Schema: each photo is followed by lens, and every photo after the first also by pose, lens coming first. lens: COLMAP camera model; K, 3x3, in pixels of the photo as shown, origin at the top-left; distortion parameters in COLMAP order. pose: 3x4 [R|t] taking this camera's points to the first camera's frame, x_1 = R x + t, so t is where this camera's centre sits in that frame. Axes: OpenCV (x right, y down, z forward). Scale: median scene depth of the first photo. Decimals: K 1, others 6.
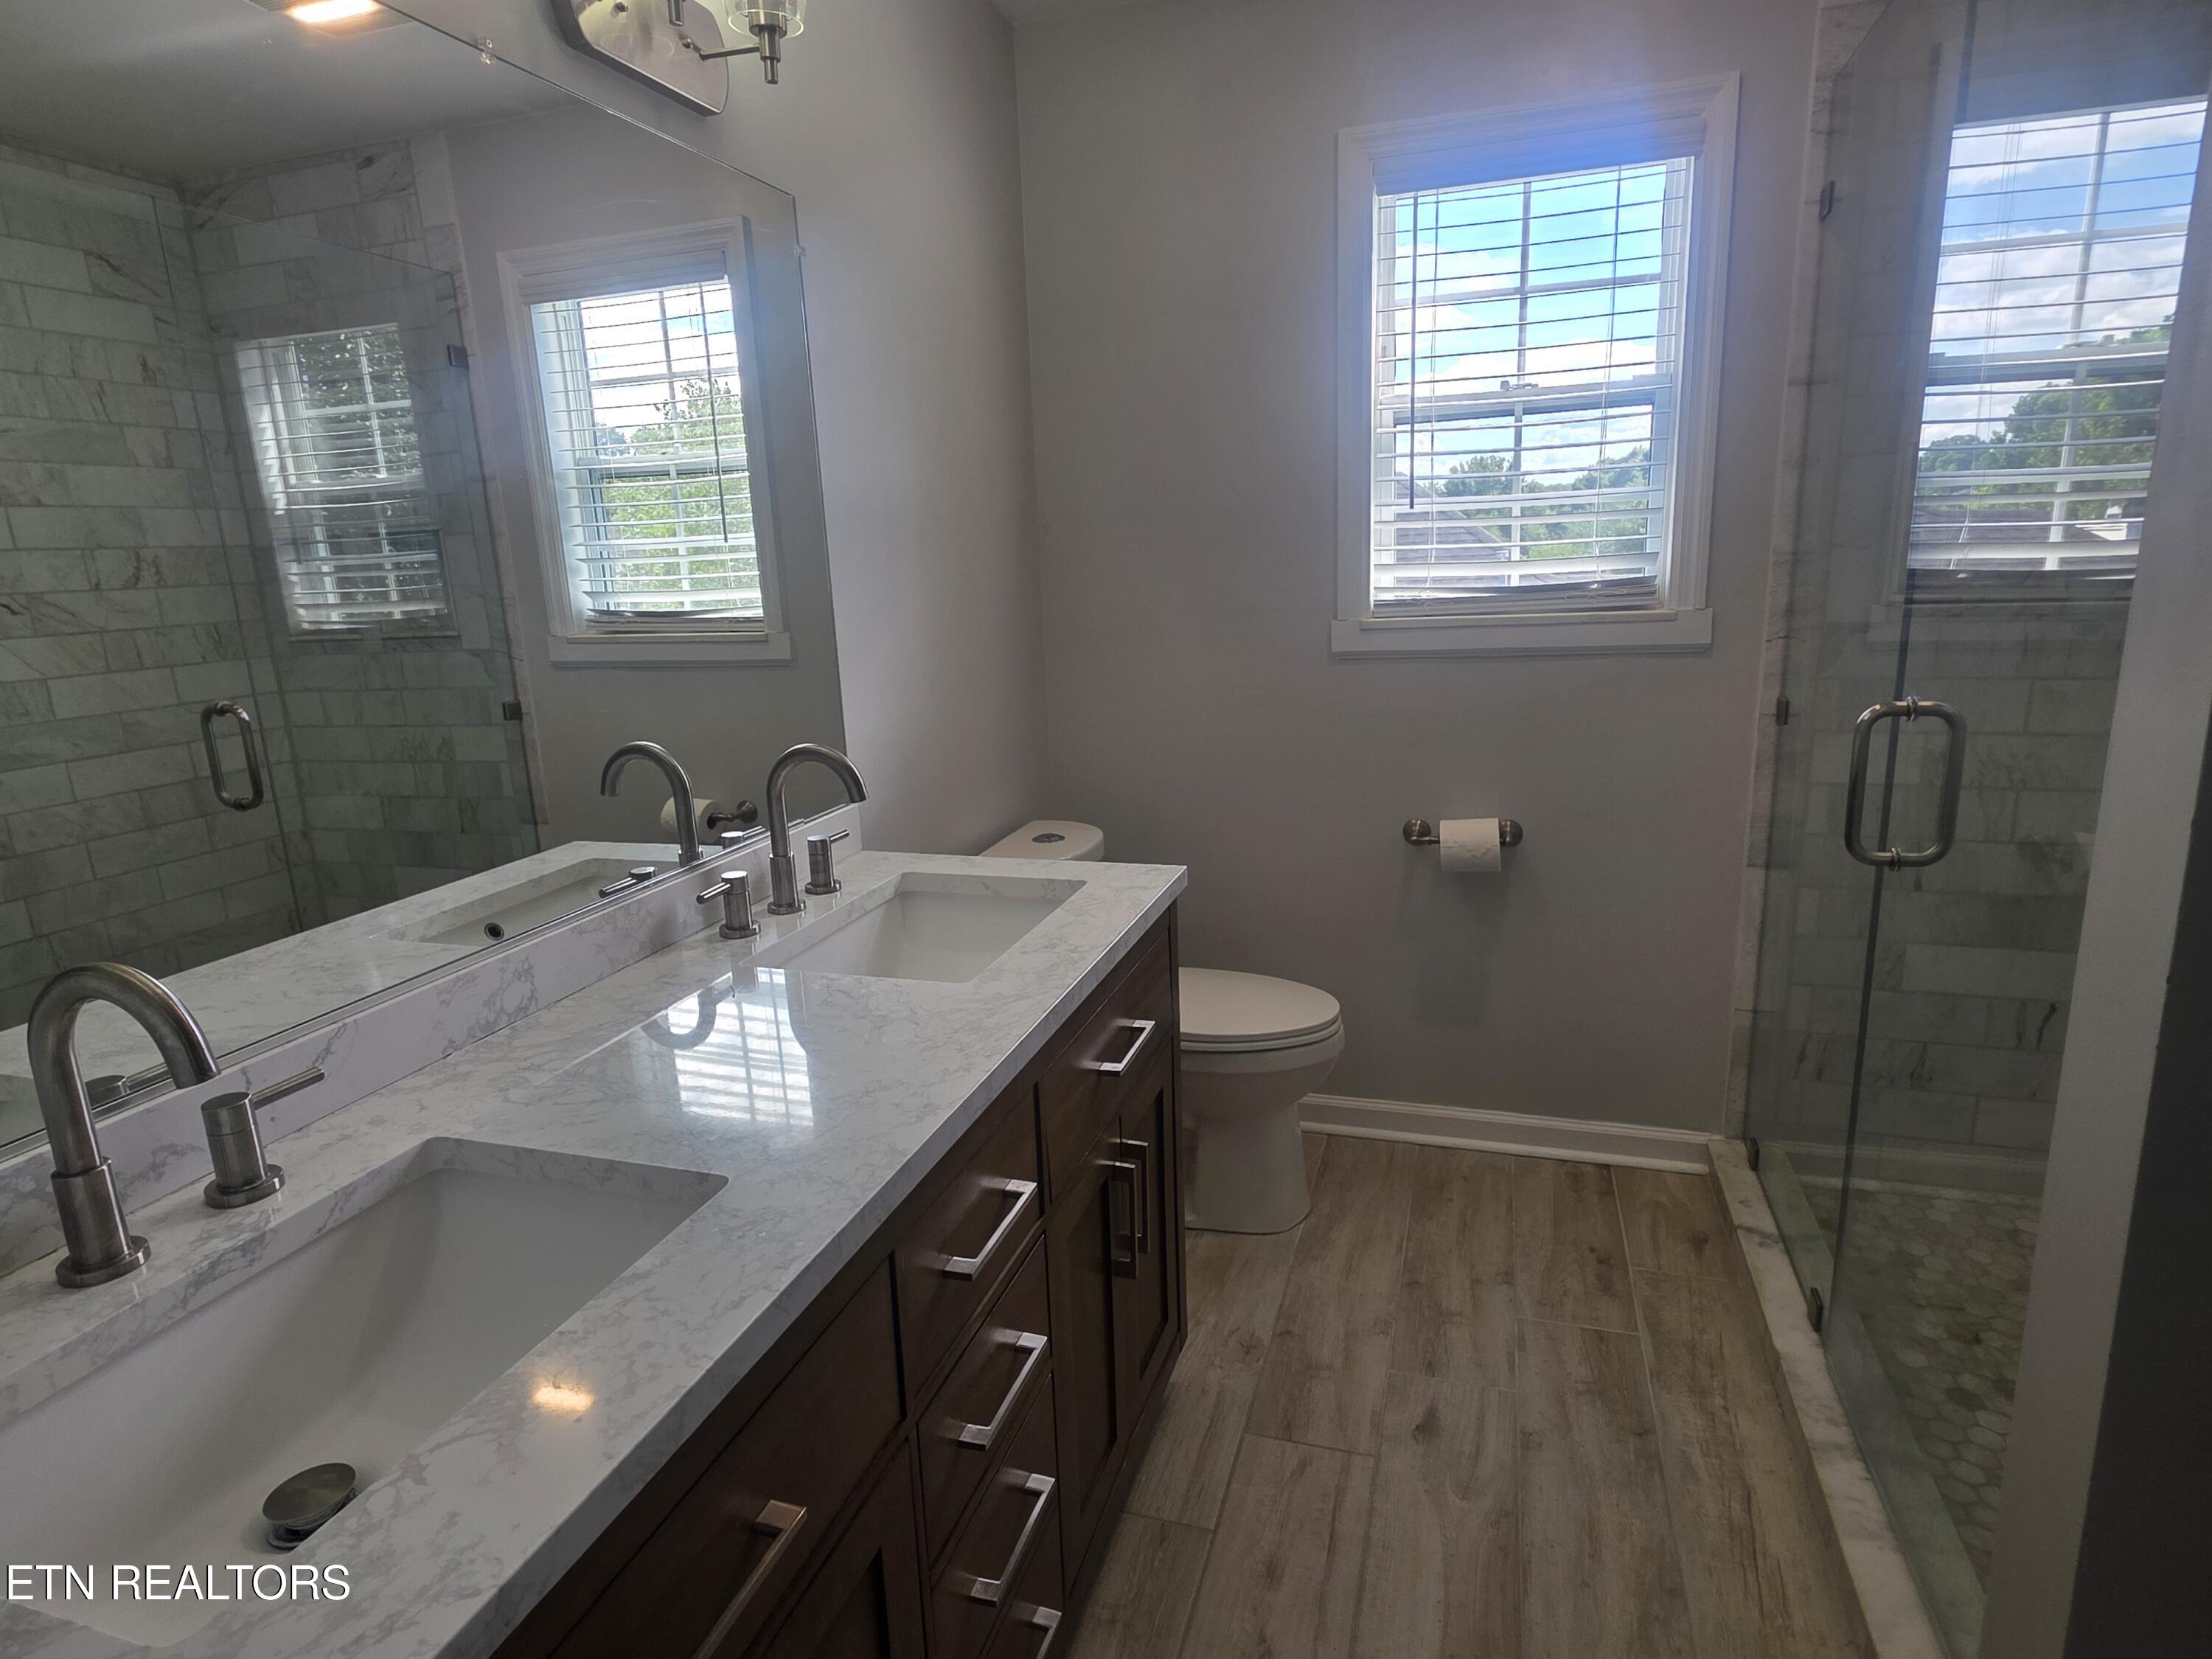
lens RADIAL K [[1200.4, 0, 1109.8], [0, 1200.4, 829.0], [0, 0, 1]] dist [-0.001102, -0.000880]
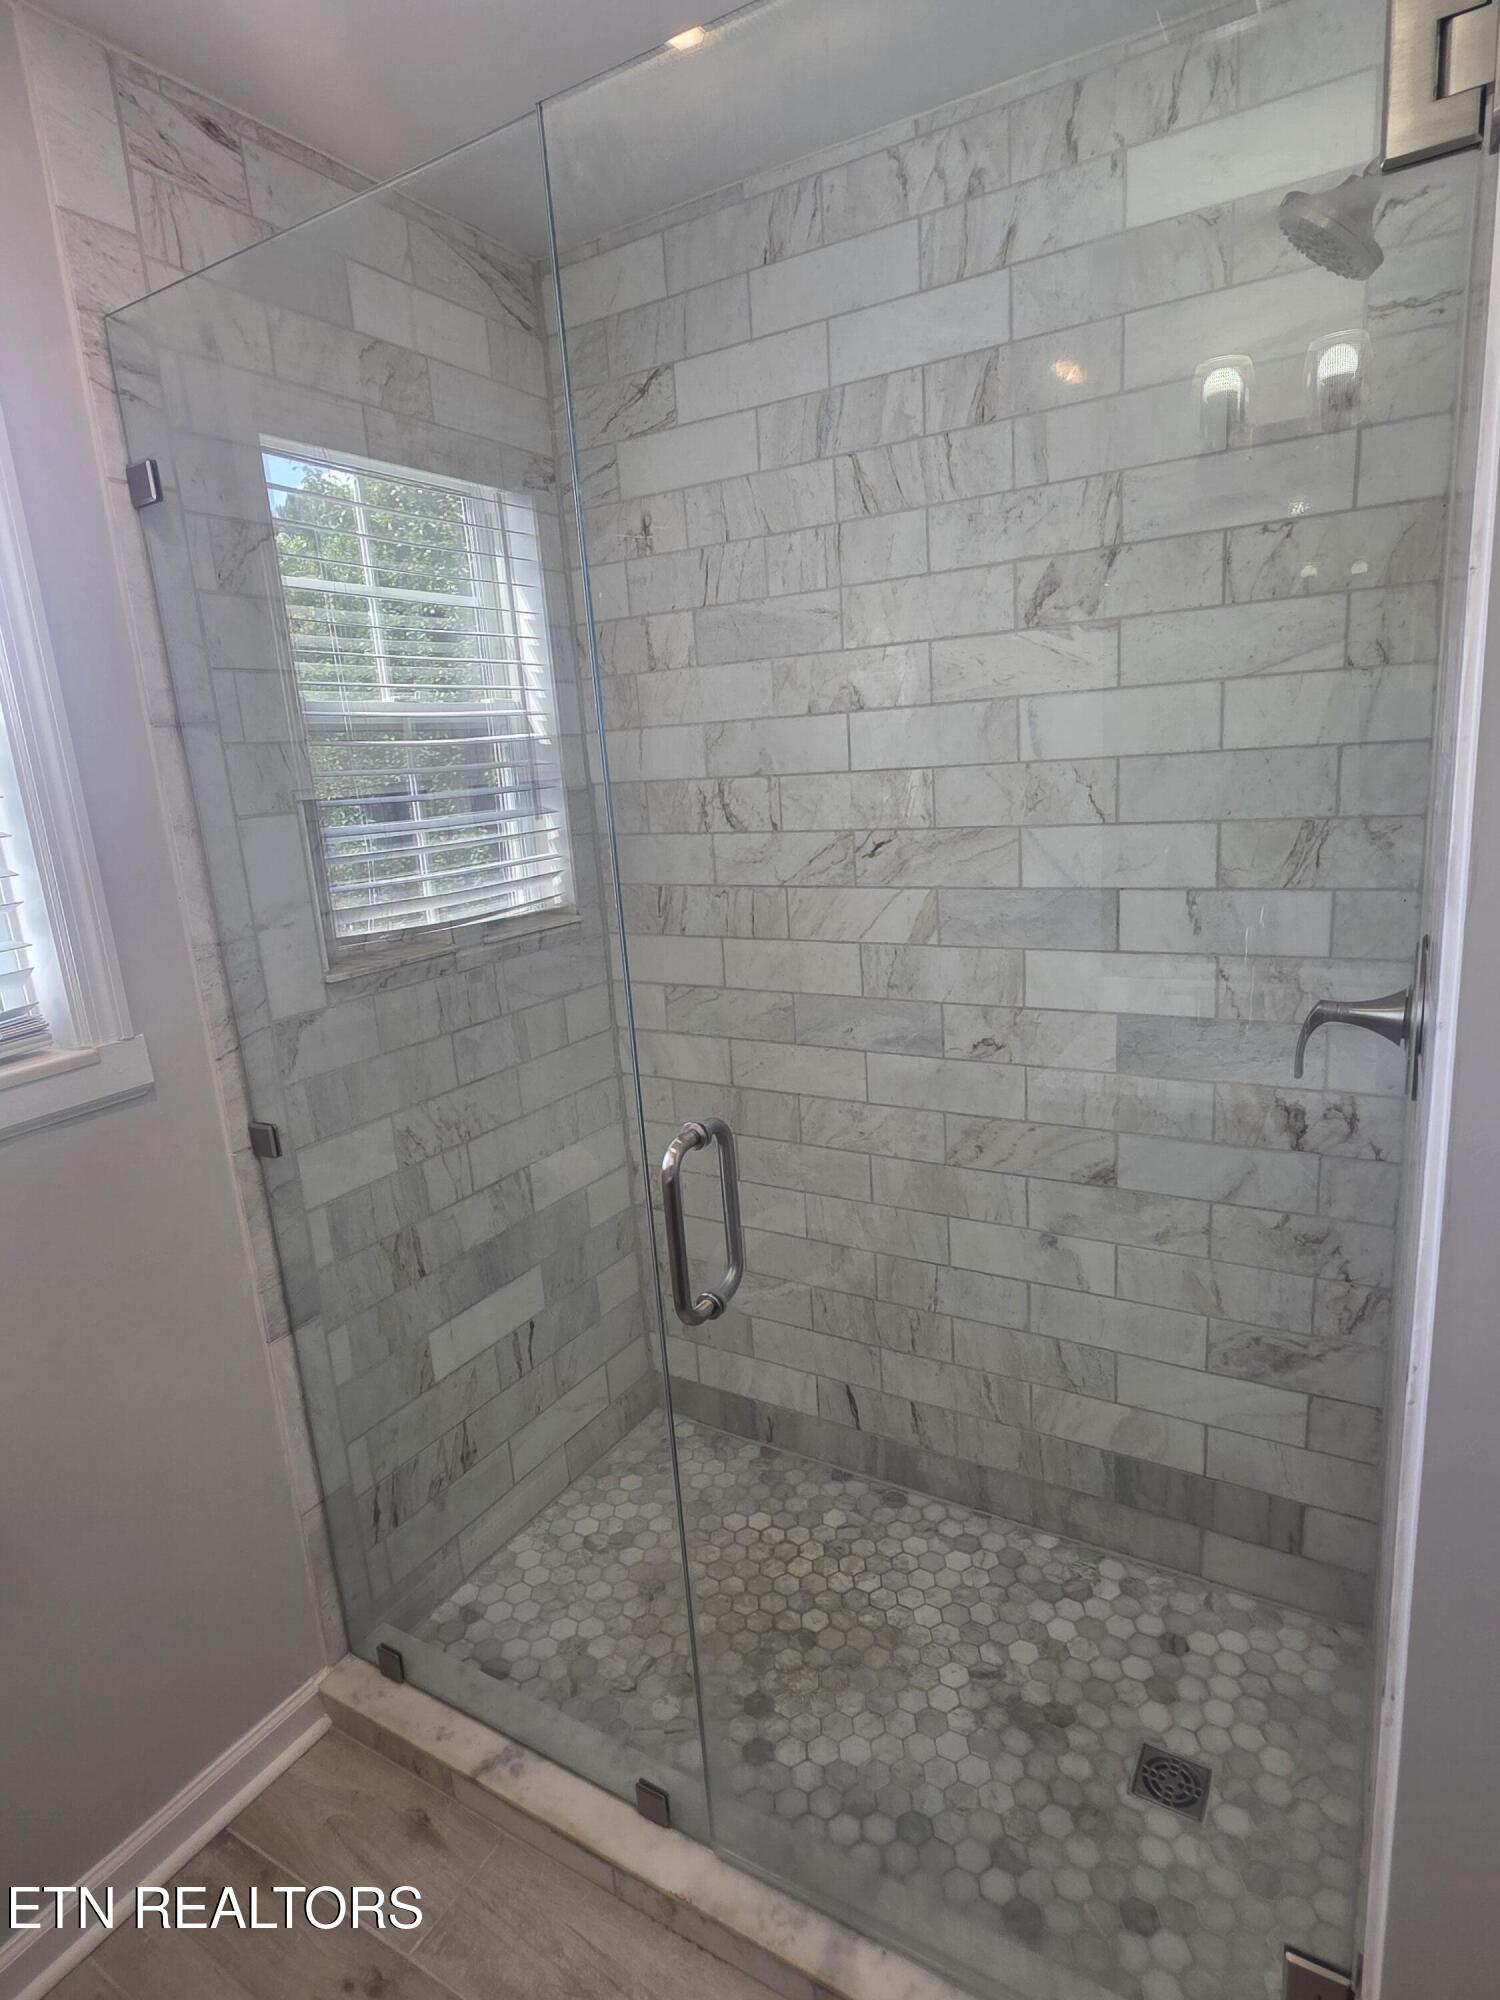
lens RADIAL K [[1085.4, 0, 756.4], [0, 1085.4, 997.9], [0, 0, 1]] dist [-0.001102, -0.000880]
pose [[0.217278, -0.194773, 0.956480, -0.018814], [0.270066, 0.953633, 0.132844, -0.193835], [-0.938006, 0.229449, 0.259805, 0.504847]]
